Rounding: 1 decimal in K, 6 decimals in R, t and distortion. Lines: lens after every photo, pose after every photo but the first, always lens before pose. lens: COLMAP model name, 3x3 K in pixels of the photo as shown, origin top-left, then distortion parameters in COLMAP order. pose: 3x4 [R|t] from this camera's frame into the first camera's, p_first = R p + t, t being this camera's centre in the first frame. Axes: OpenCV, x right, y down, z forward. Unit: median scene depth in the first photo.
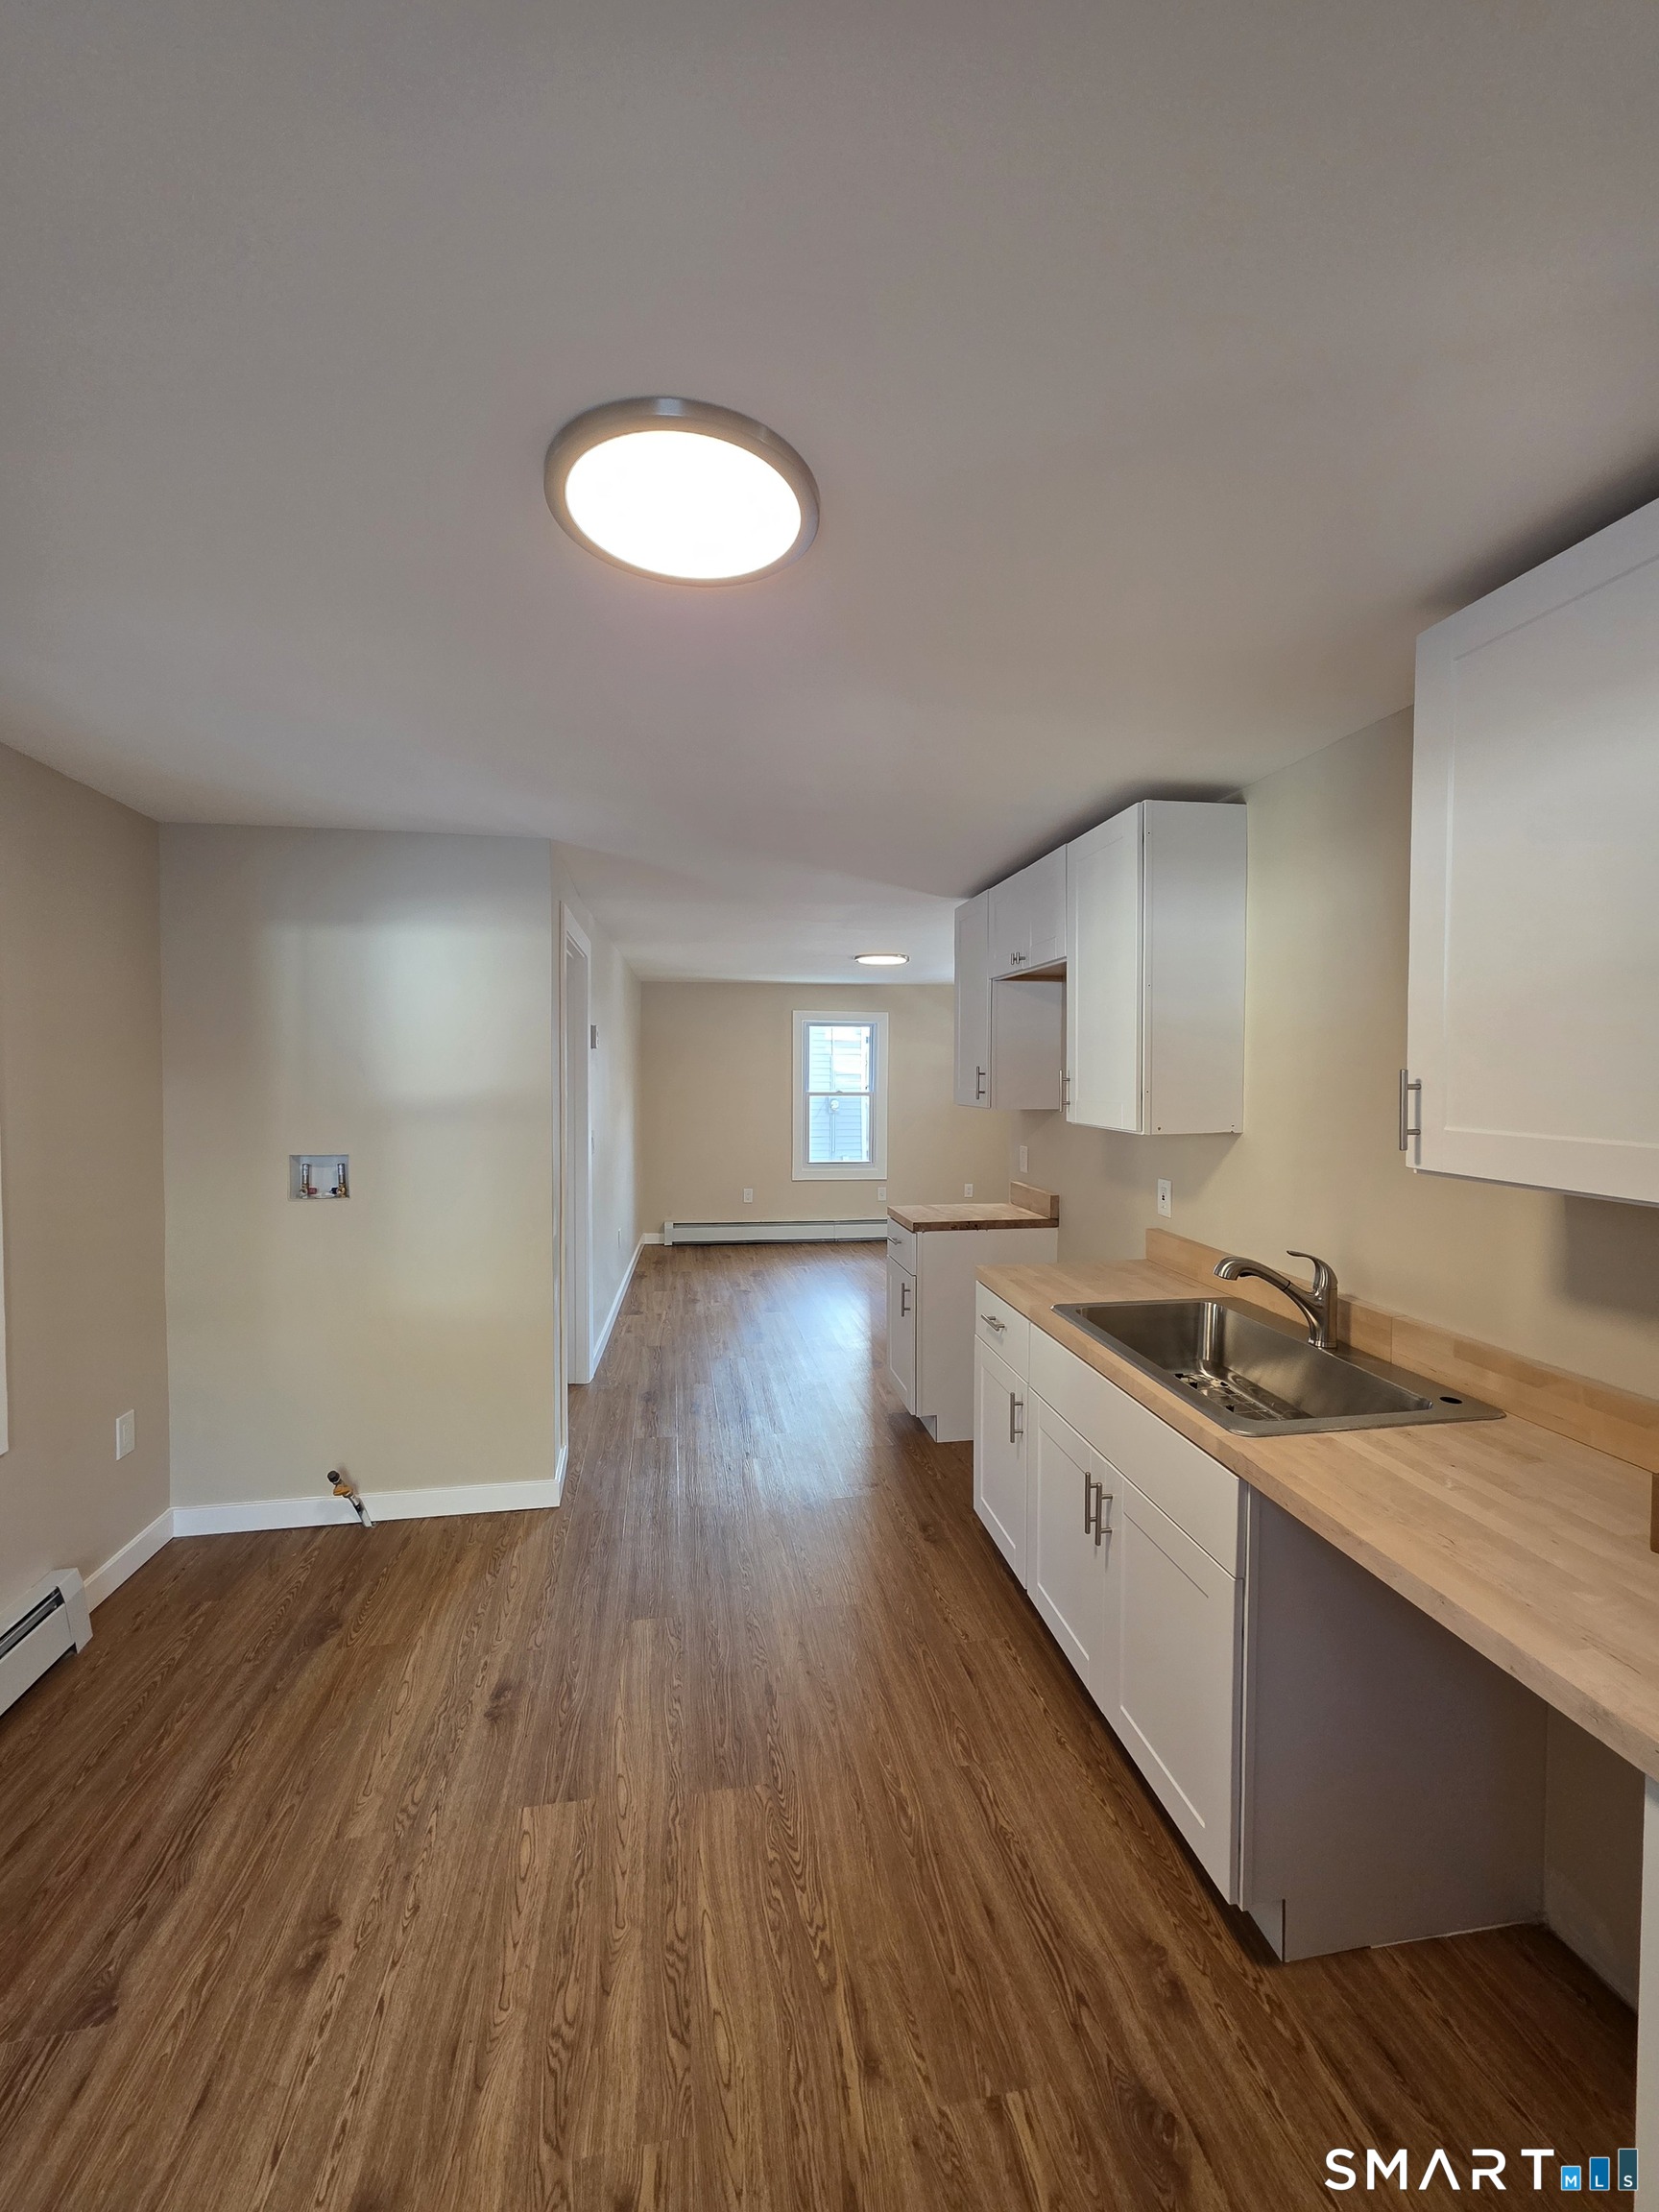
lens RADIAL K [[874.6, 0, 828.5], [0, 874.6, 1093.0], [0, 0, 1]] dist [-0.000156, -0.000576]
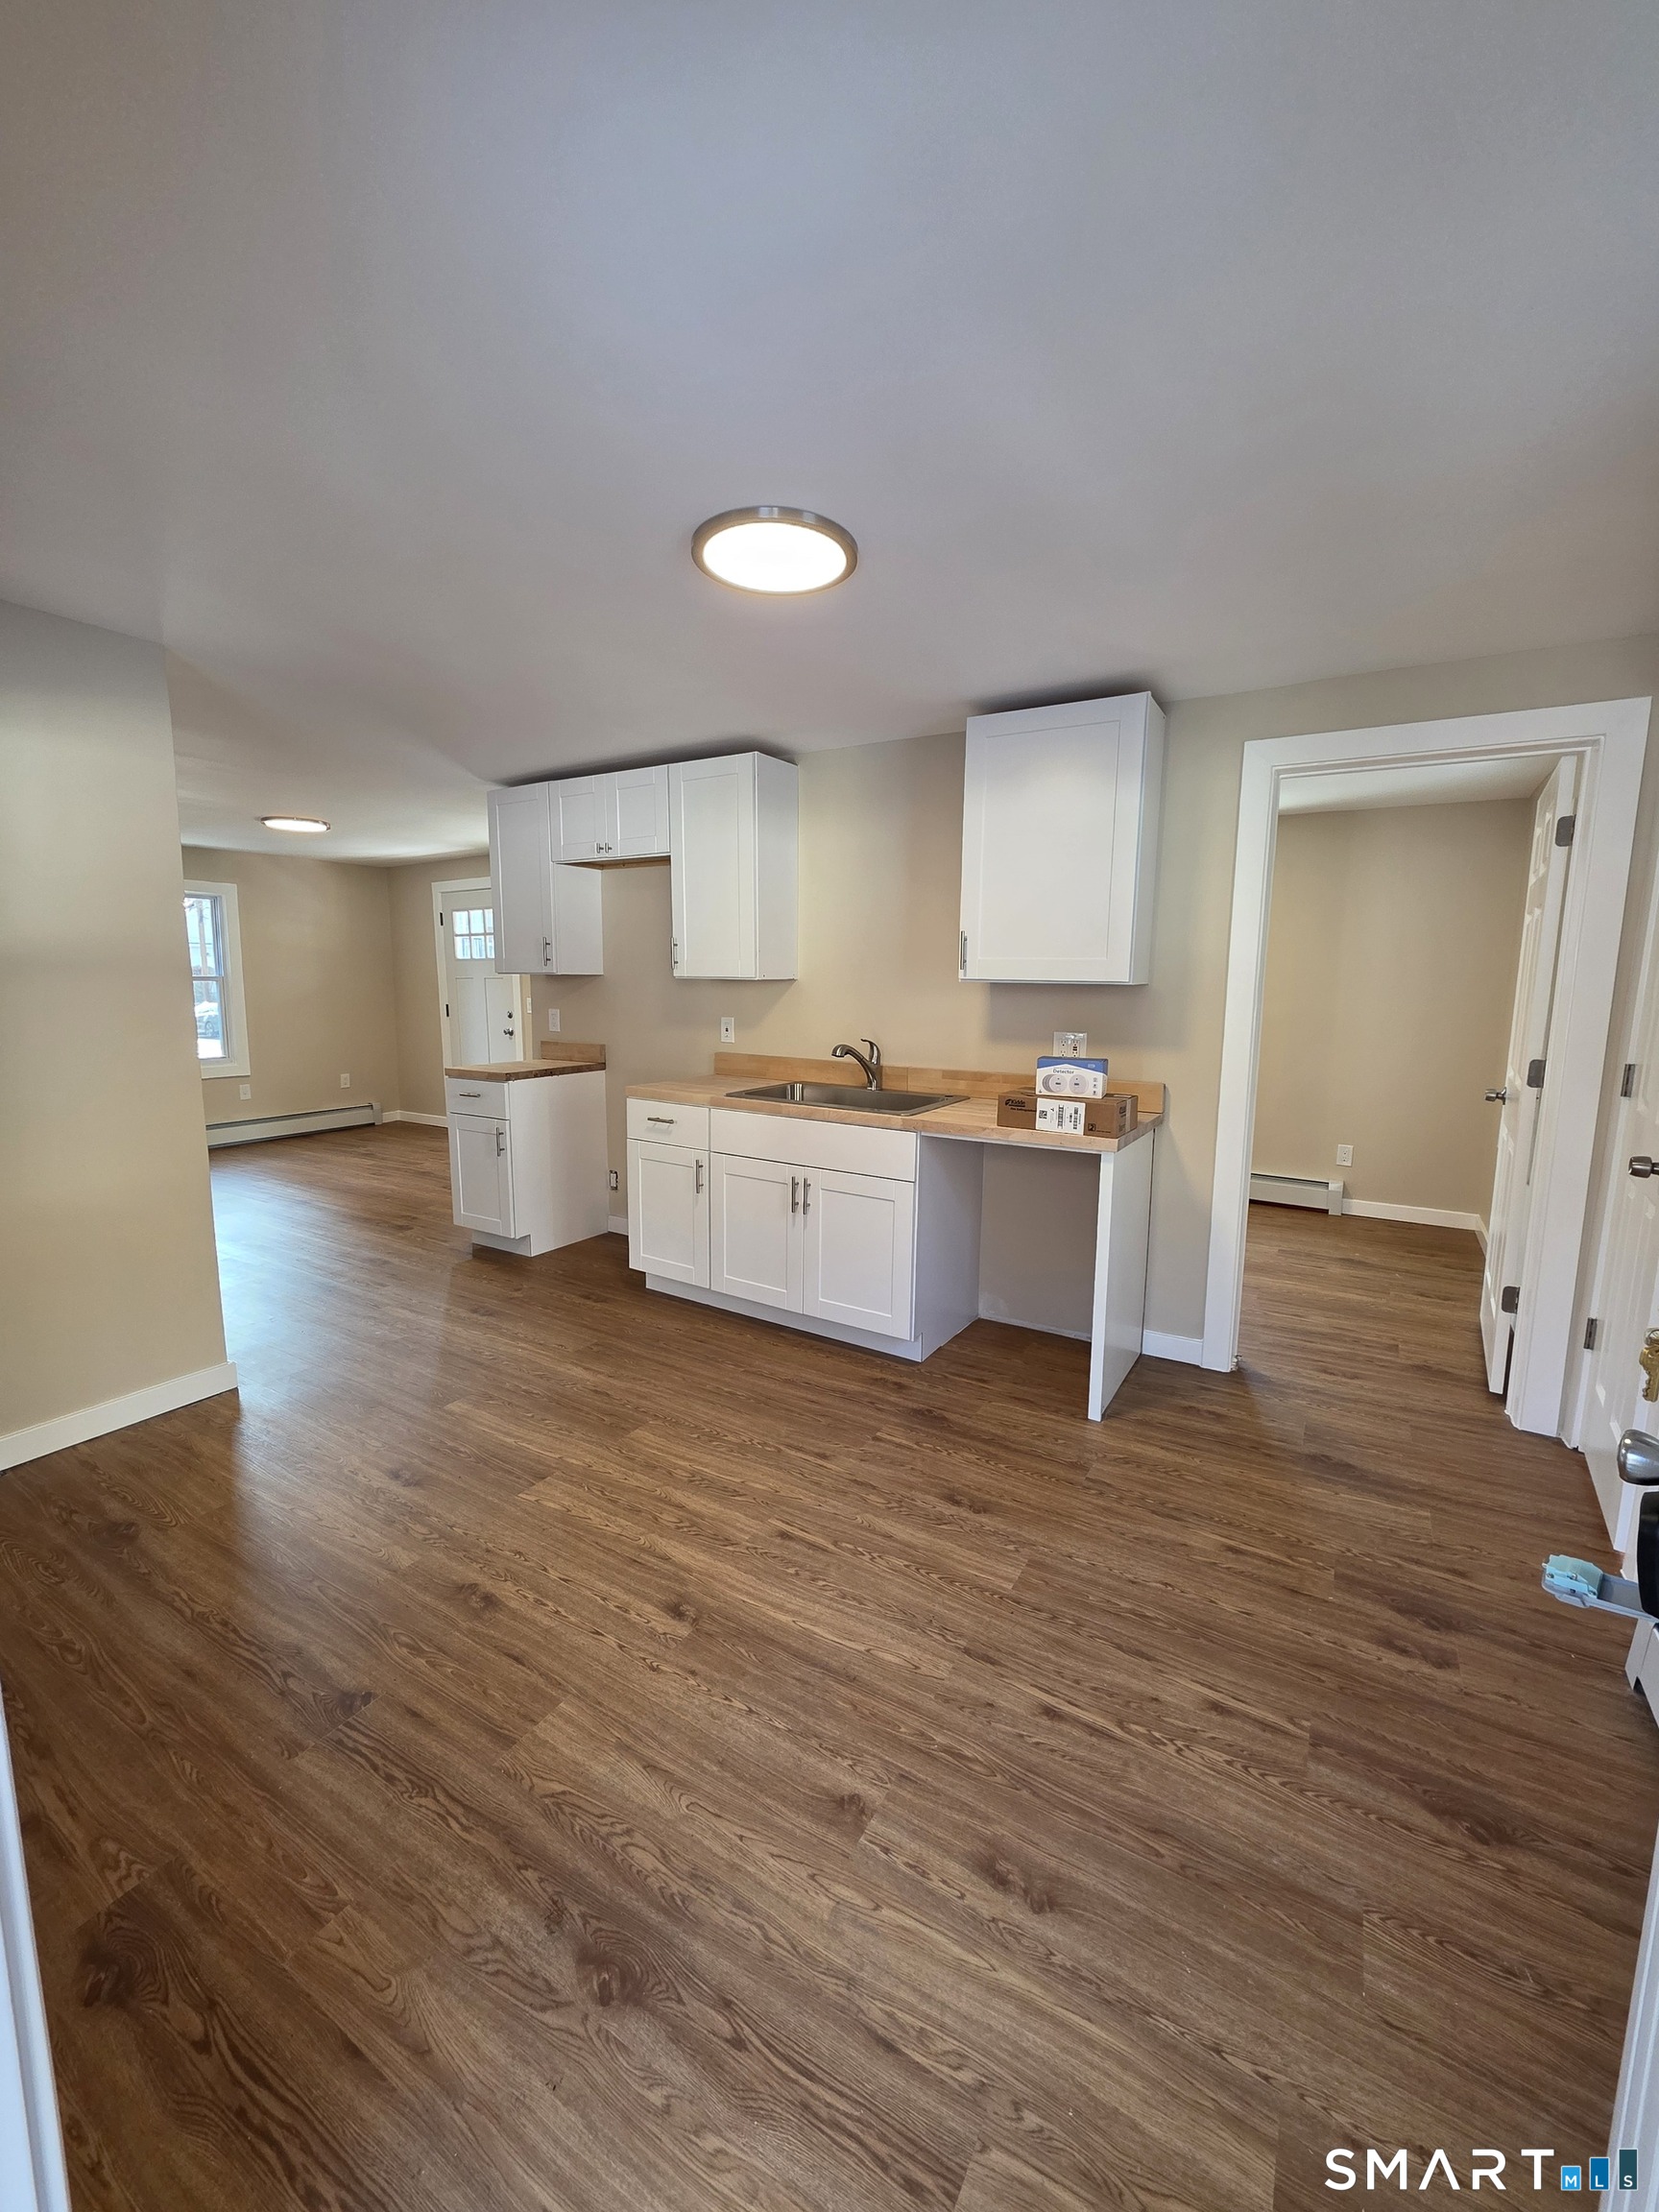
lens RADIAL K [[874.6, 0, 828.5], [0, 874.6, 1093.0], [0, 0, 1]] dist [-0.000156, -0.000576]
pose [[0.665398, -0.096582, 0.740214, -0.954084], [0.012572, 0.992904, 0.118252, 0.088127], [-0.746383, -0.069379, 0.661891, -0.150775]]
